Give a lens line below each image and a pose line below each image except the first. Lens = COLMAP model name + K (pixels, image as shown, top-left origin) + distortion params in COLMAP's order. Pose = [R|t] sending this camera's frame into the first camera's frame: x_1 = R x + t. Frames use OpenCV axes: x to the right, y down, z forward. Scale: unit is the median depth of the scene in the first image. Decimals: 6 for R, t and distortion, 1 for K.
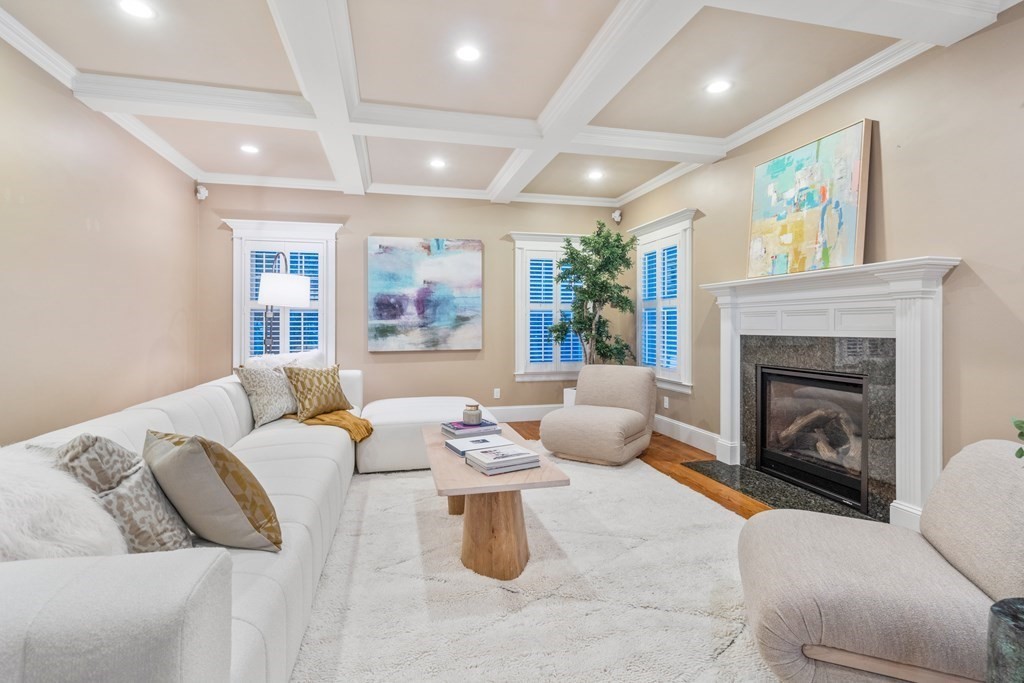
lens RADIAL K [[464.9, 0, 528.9], [0, 464.9, 341.8], [0, 0, 1]] dist [0.003762, -0.000291]
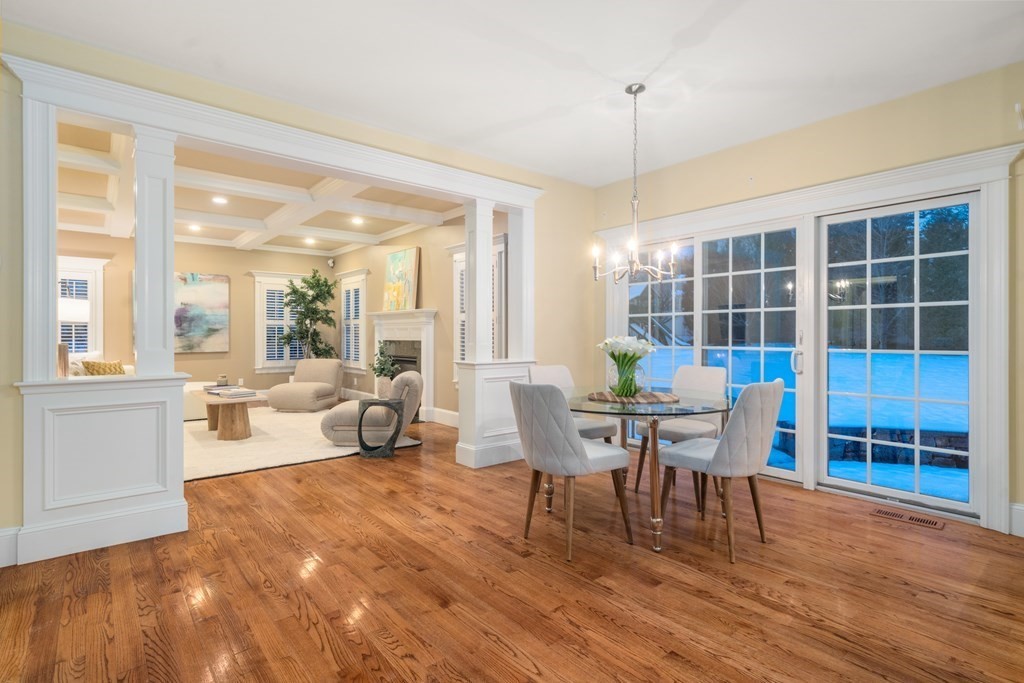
lens RADIAL K [[502.4, 0, 512.0], [0, 502.4, 341.5], [0, 0, 1]] dist [0.004301, 0.000497]
pose [[0.917792, -0.002762, 0.397052, 0.089488], [0.011811, 0.999723, -0.020348, 0.028755], [-0.396886, 0.023365, 0.917571, -0.815258]]
